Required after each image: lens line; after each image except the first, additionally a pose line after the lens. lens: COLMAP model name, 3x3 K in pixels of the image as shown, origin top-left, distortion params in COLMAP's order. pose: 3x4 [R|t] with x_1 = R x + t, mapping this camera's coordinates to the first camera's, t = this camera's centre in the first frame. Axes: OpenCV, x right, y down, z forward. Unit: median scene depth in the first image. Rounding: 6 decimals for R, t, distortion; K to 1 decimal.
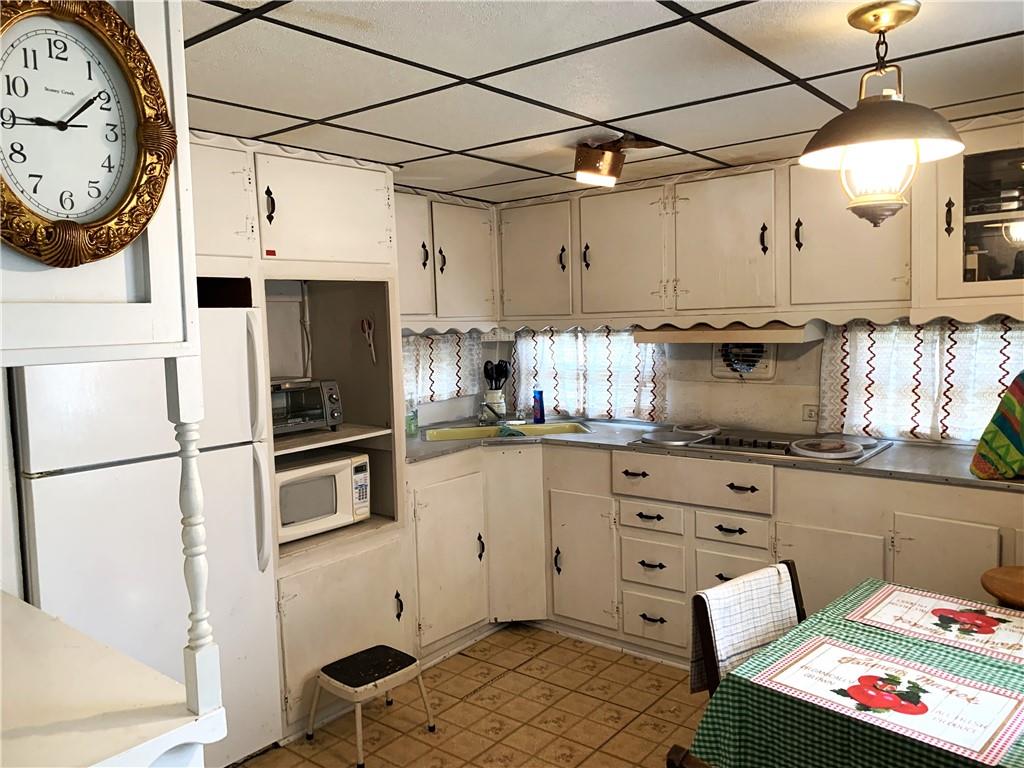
lens RADIAL K [[784.9, 0, 512.0], [0, 784.9, 384.0], [0, 0, 1]] dist [0.090789, -0.092750]
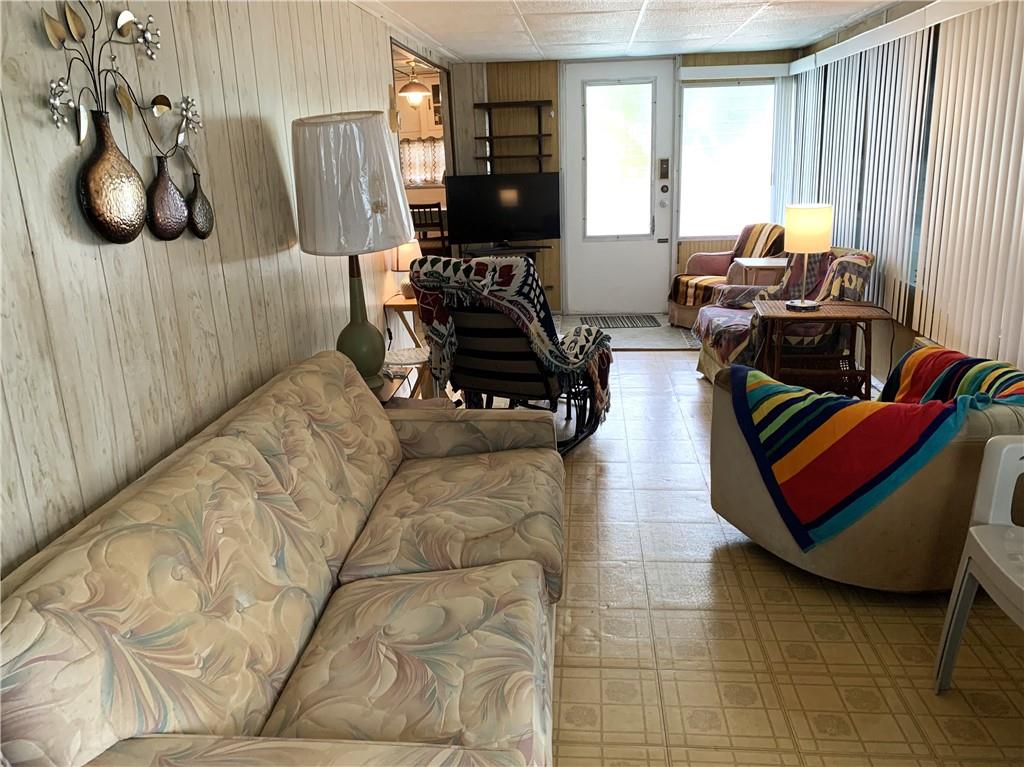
lens RADIAL K [[784.9, 0, 512.0], [0, 784.9, 383.5], [0, 0, 1]] dist [0.090789, -0.092750]
pose [[0.833848, -0.150376, 0.531117, -0.722903], [0.052052, 0.979311, 0.195552, 0.199109], [-0.549535, -0.135415, 0.824423, -1.362569]]
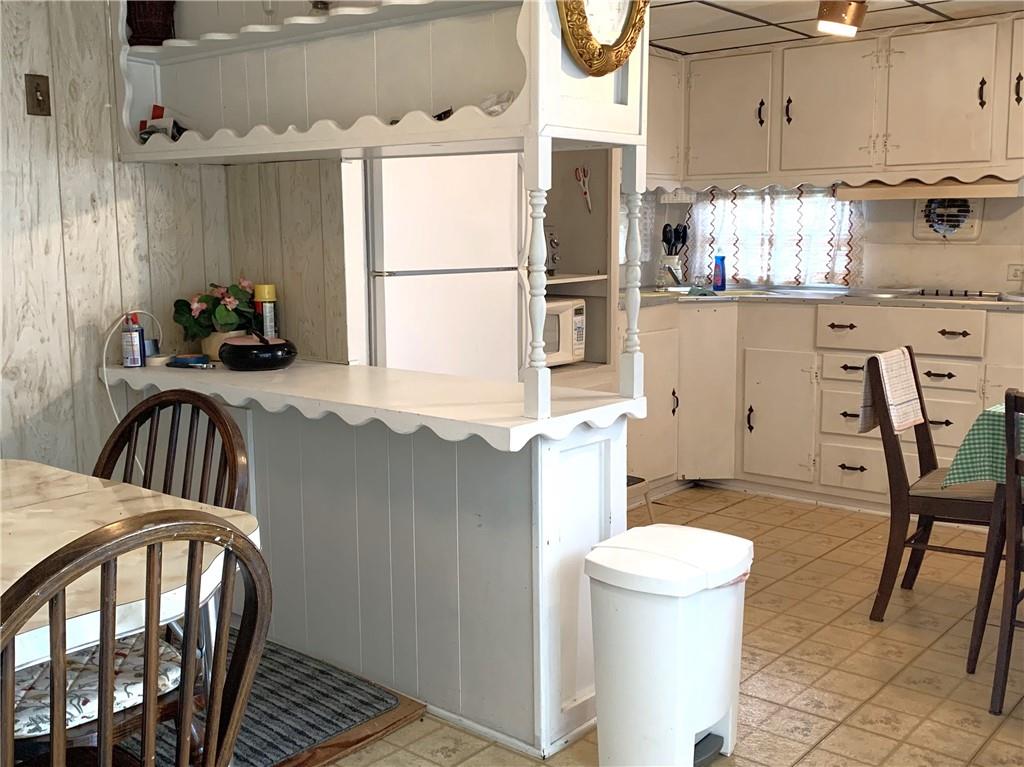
lens RADIAL K [[1051.9, 0, 527.4], [0, 1051.9, 379.6], [0, 0, 1]] dist [0.112205, -0.357209]
pose [[0.999551, 0.024125, -0.017762, -0.202116], [-0.022986, 0.997828, 0.061735, 0.098137], [0.019213, -0.061299, 0.997935, -0.338974]]
